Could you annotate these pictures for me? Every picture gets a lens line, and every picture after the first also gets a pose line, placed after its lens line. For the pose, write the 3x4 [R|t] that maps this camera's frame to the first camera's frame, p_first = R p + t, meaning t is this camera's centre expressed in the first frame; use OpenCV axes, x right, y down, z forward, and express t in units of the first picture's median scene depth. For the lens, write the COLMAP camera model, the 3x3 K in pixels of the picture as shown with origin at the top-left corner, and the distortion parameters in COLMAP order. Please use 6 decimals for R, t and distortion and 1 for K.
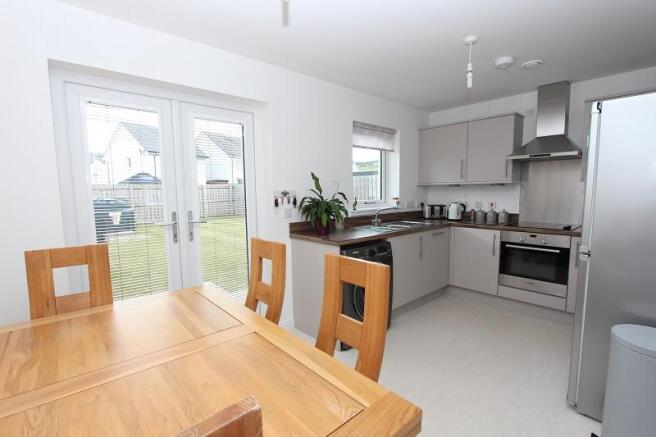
lens RADIAL K [[301.4, 0, 327.3], [0, 301.4, 220.2], [0, 0, 1]] dist [-0.014316, -0.000070]
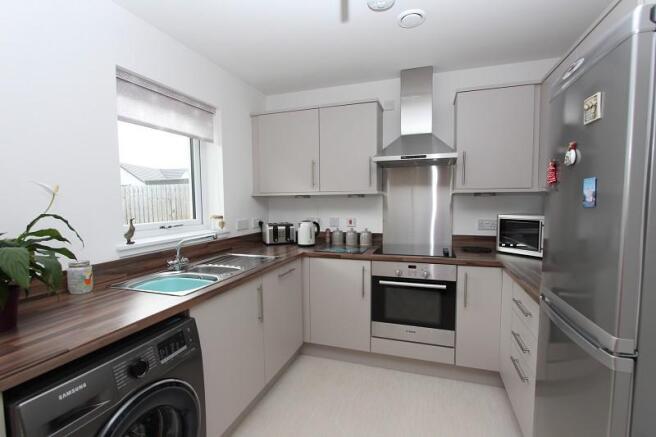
lens RADIAL K [[301.4, 0, 329.1], [0, 301.4, 220.6], [0, 0, 1]] dist [-0.014316, -0.000070]
pose [[0.867840, -0.033497, 0.495713, 0.132477], [0.049291, 0.998607, -0.018814, -0.047273], [-0.494392, 0.040761, 0.868283, 0.392597]]
